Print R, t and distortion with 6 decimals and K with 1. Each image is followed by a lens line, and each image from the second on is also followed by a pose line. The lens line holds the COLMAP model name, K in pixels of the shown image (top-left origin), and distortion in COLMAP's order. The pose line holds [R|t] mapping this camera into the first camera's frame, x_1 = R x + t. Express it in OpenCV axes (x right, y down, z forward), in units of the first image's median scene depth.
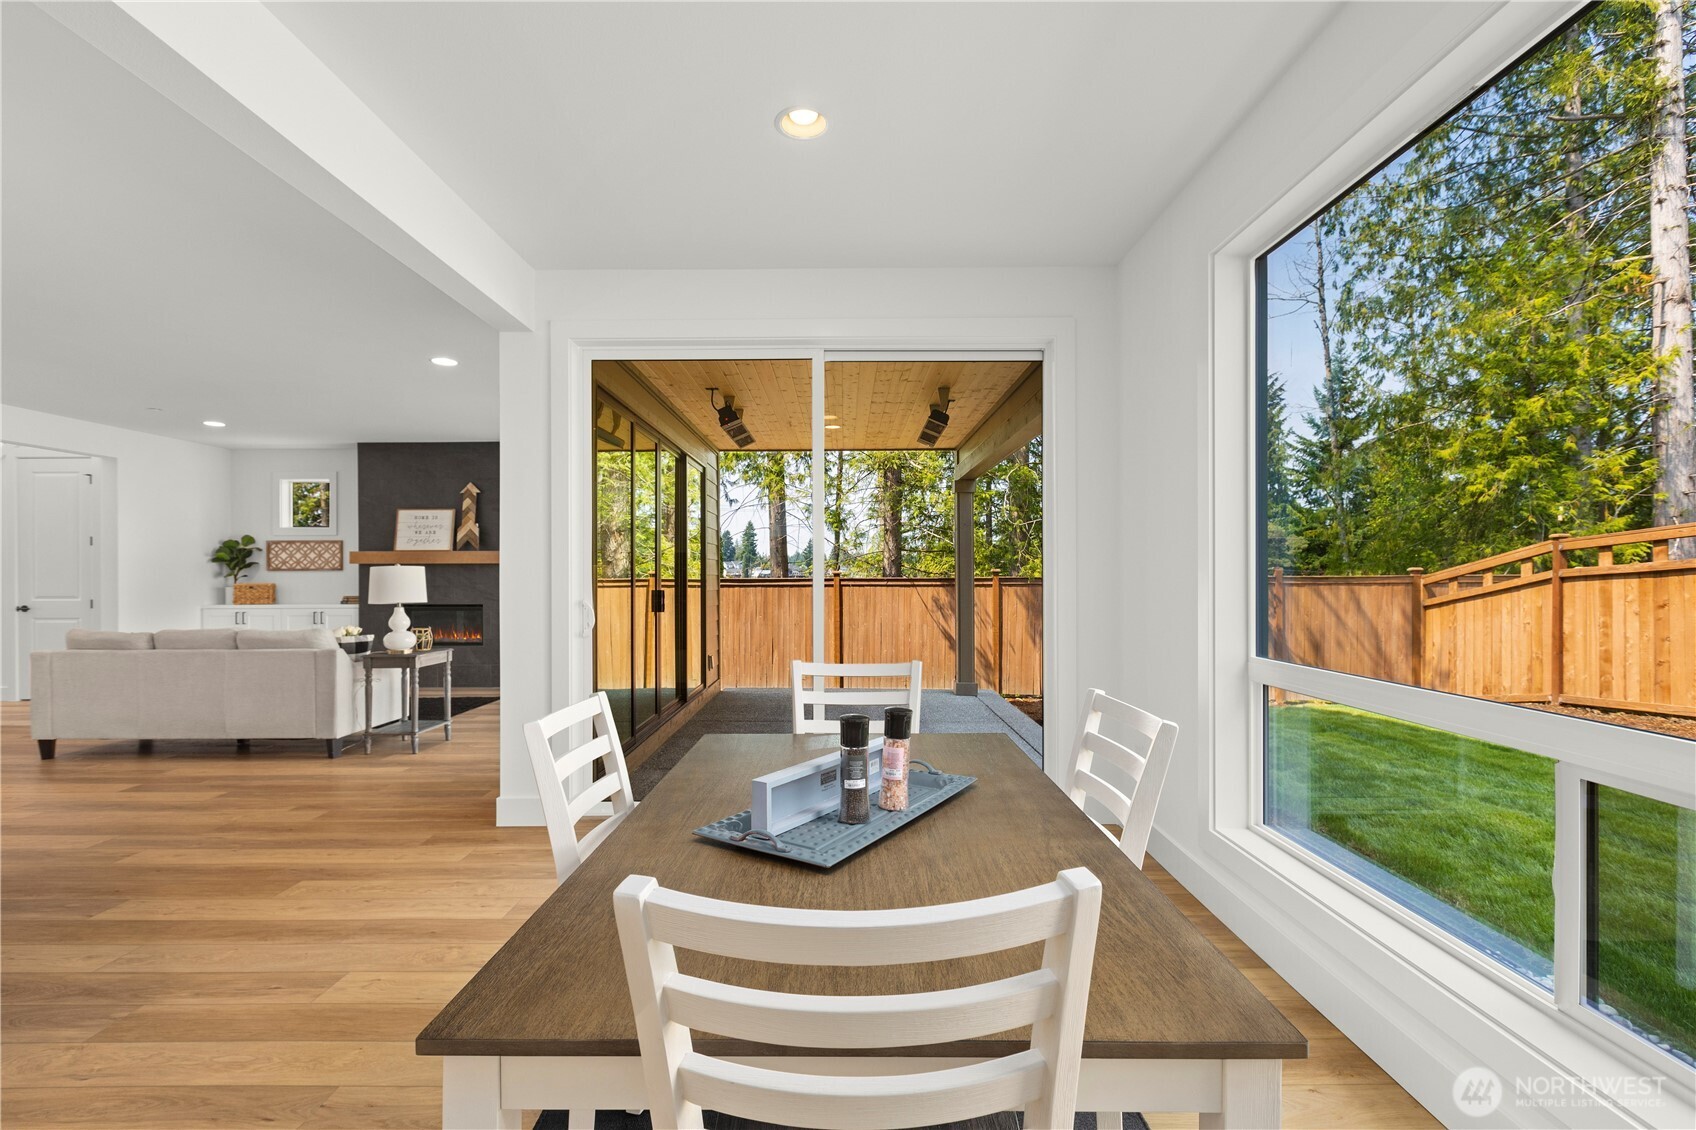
lens RADIAL K [[750.5, 0, 843.4], [0, 750.5, 574.1], [0, 0, 1]] dist [-0.001954, 0.000454]
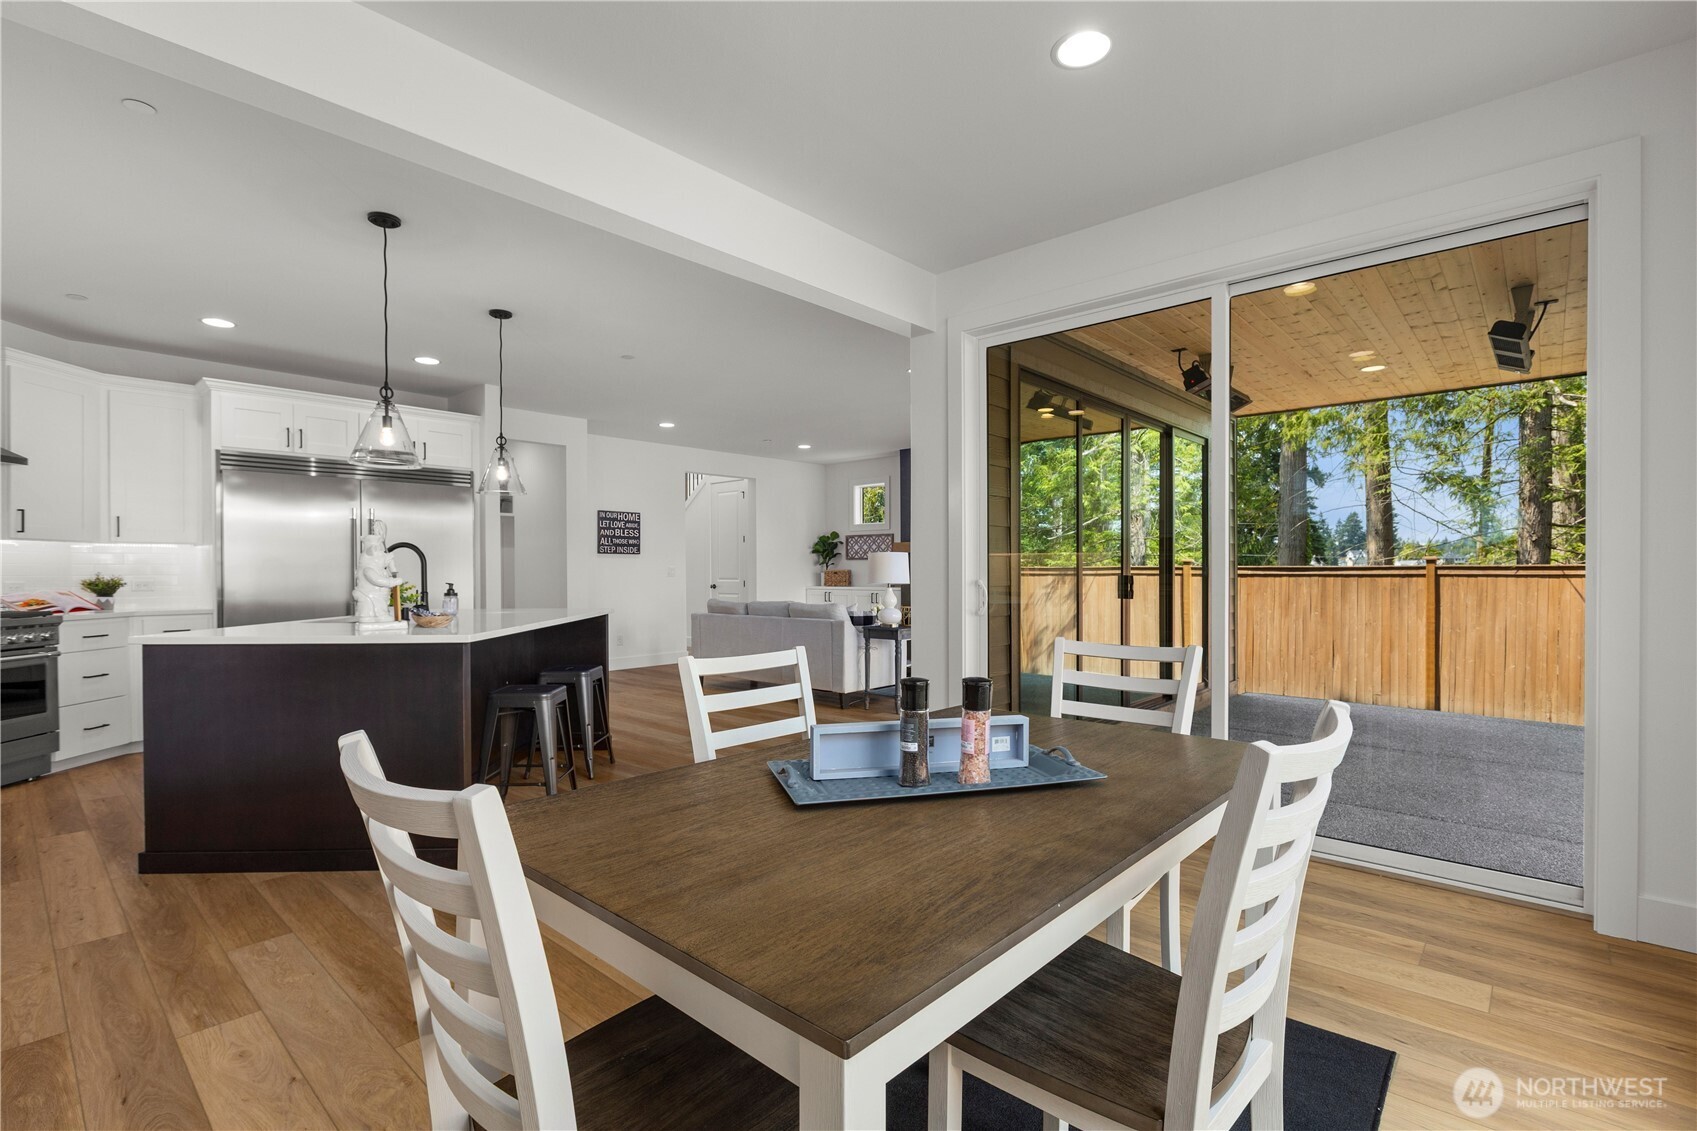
lens RADIAL K [[785.4, 0, 854.1], [0, 785.4, 576.6], [0, 0, 1]] dist [-0.002070, -0.000135]
pose [[0.746767, 0.007104, -0.665048, 0.117962], [0.001804, 0.999918, 0.012707, 0.007459], [0.665083, -0.010689, 0.746693, 0.032319]]
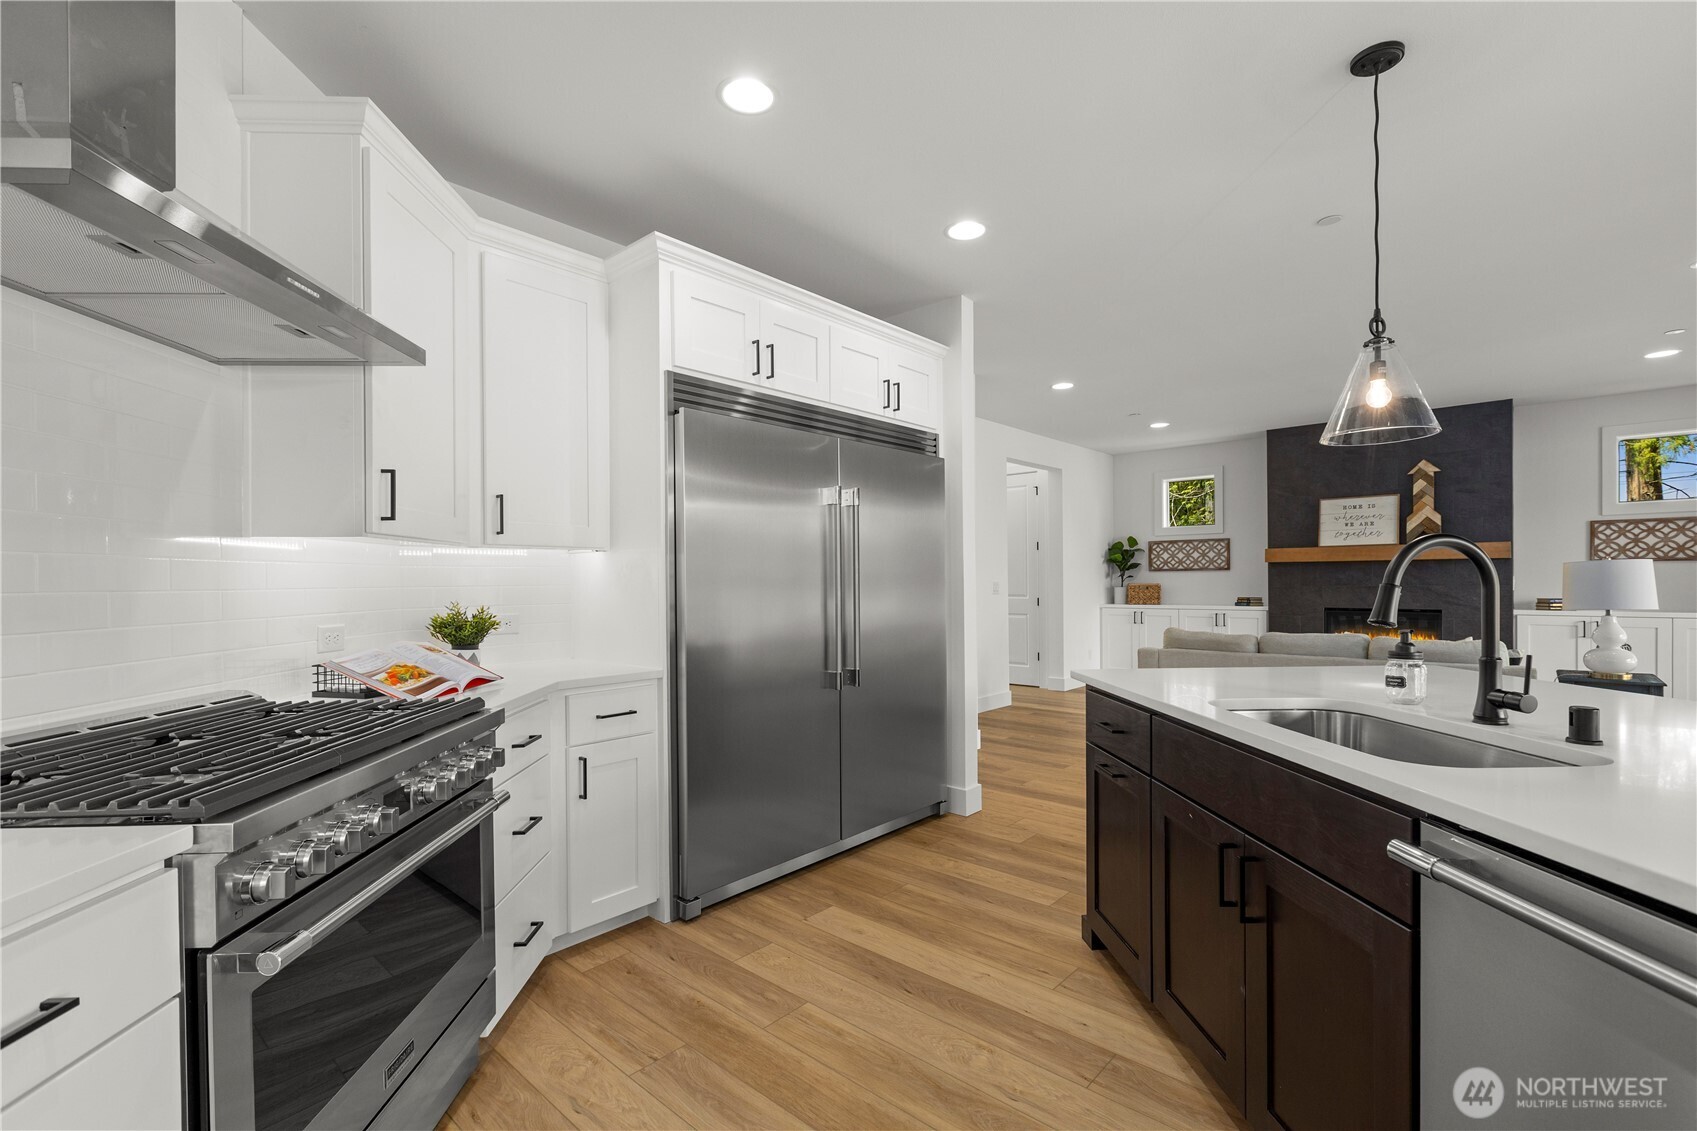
lens RADIAL K [[750.9, 0, 843.9], [0, 750.9, 574.6], [0, 0, 1]] dist [-0.001954, 0.000454]
pose [[0.747254, -0.007321, -0.664498, -0.425338], [0.006325, 0.999972, -0.003905, 0.001524], [0.664509, -0.001285, 0.747279, -0.028941]]
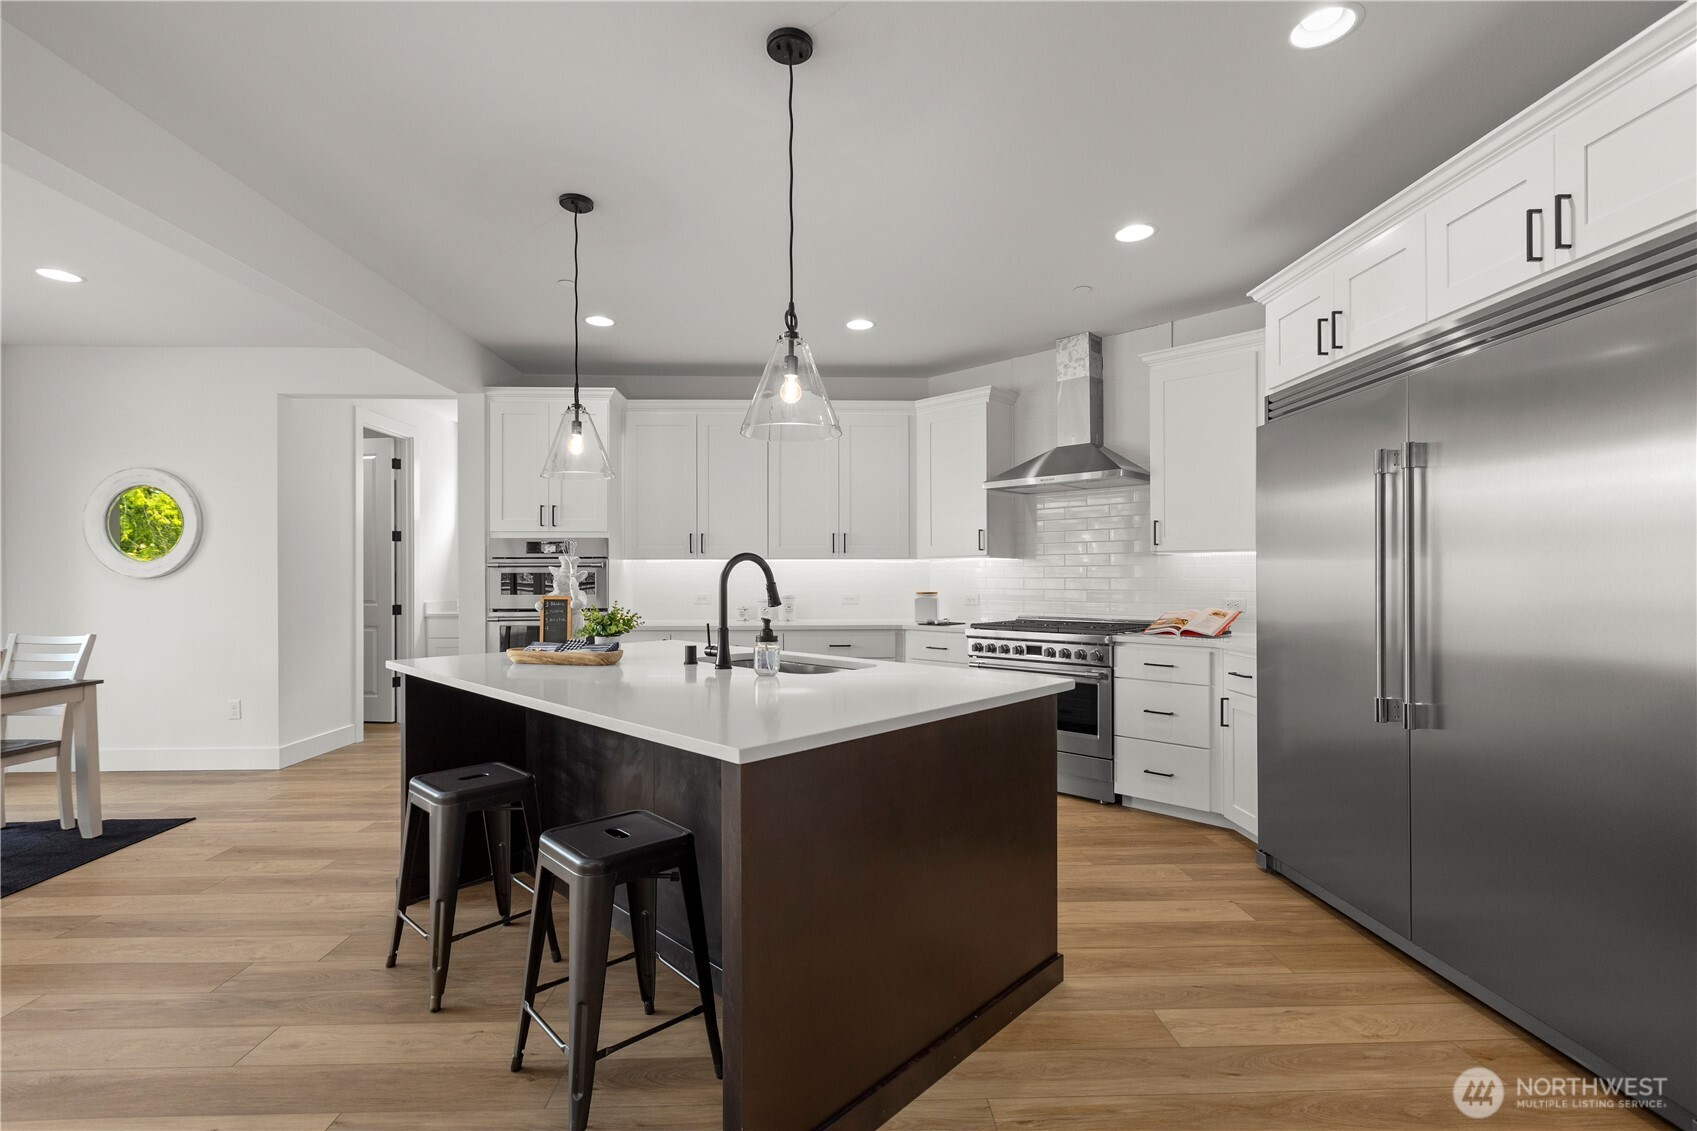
lens RADIAL K [[750.9, 0, 843.9], [0, 750.9, 574.6], [0, 0, 1]] dist [-0.001954, 0.000454]
pose [[-0.999218, 0.004596, -0.039259, -0.468582], [0.004523, 0.999988, 0.001944, 0.000737], [0.039268, 0.001765, -0.999227, 0.547693]]
